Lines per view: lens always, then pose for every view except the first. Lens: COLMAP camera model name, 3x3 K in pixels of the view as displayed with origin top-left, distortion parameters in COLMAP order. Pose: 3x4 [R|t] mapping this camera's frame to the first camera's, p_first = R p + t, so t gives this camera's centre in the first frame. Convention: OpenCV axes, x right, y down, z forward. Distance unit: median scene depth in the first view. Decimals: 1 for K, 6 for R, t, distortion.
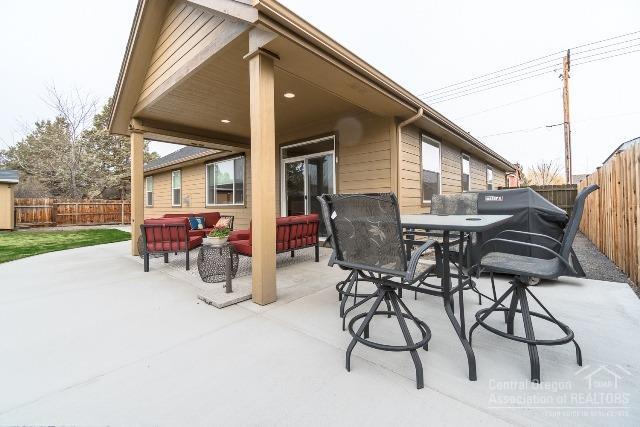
lens RADIAL K [[280.3, 0, 320.3], [0, 280.3, 207.9], [0, 0, 1]] dist [-0.011837, -0.000351]
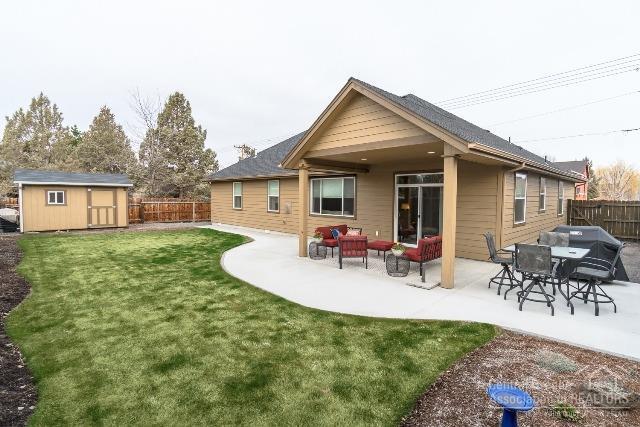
lens RADIAL K [[323.1, 0, 317.5], [0, 323.1, 214.5], [0, 0, 1]] dist [-0.011814, 0.000917]
pose [[0.996641, 0.025874, -0.077695, -0.916028], [-0.022310, 0.998674, 0.046394, -0.235946], [0.078793, -0.044505, 0.995897, -1.213421]]
